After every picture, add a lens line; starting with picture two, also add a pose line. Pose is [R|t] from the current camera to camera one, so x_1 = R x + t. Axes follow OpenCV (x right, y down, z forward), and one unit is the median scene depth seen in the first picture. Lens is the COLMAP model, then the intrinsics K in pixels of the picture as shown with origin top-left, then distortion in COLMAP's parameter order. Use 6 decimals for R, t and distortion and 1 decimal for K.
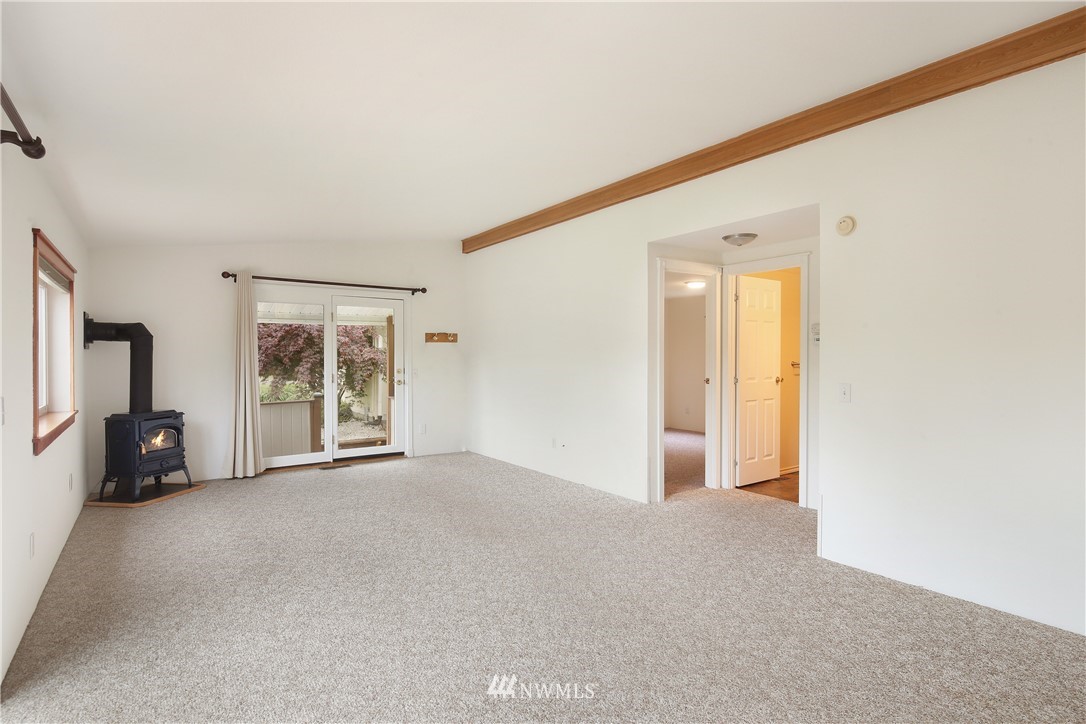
lens RADIAL K [[545.6, 0, 555.9], [0, 545.6, 344.3], [0, 0, 1]] dist [0.004073, 0.000219]
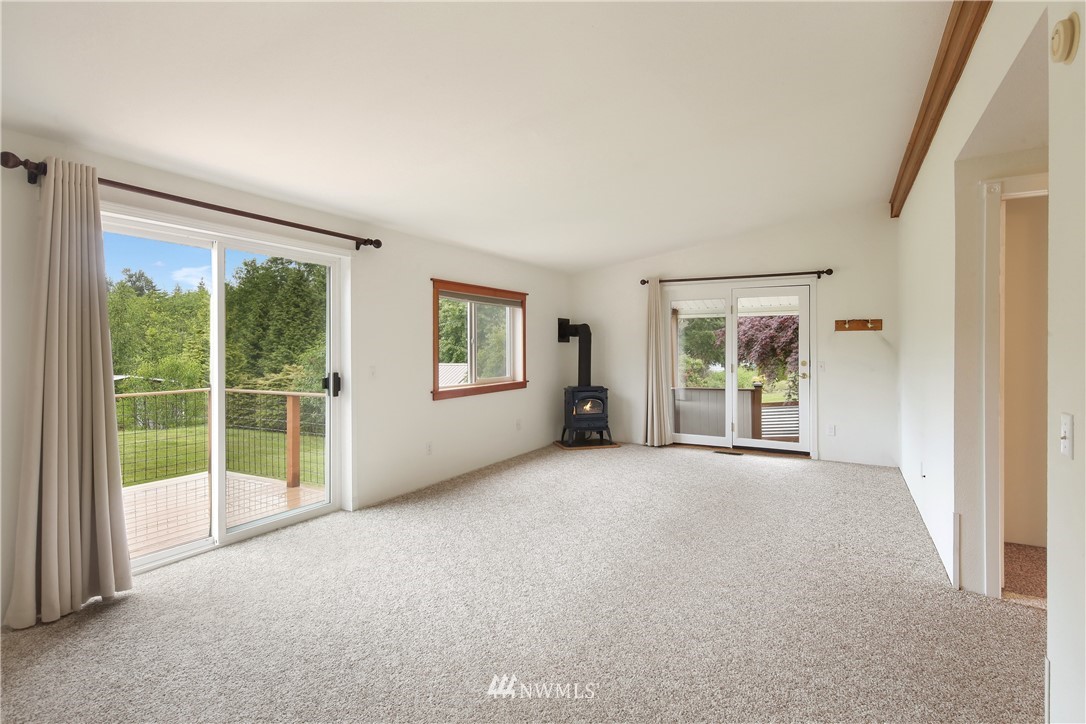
lens RADIAL K [[545.6, 0, 555.9], [0, 545.6, 344.3], [0, 0, 1]] dist [0.004073, 0.000219]
pose [[0.435729, -0.003751, -0.900070, 0.448662], [0.019481, 0.999796, 0.005264, 0.005043], [0.899867, -0.019828, 0.435713, 0.282830]]
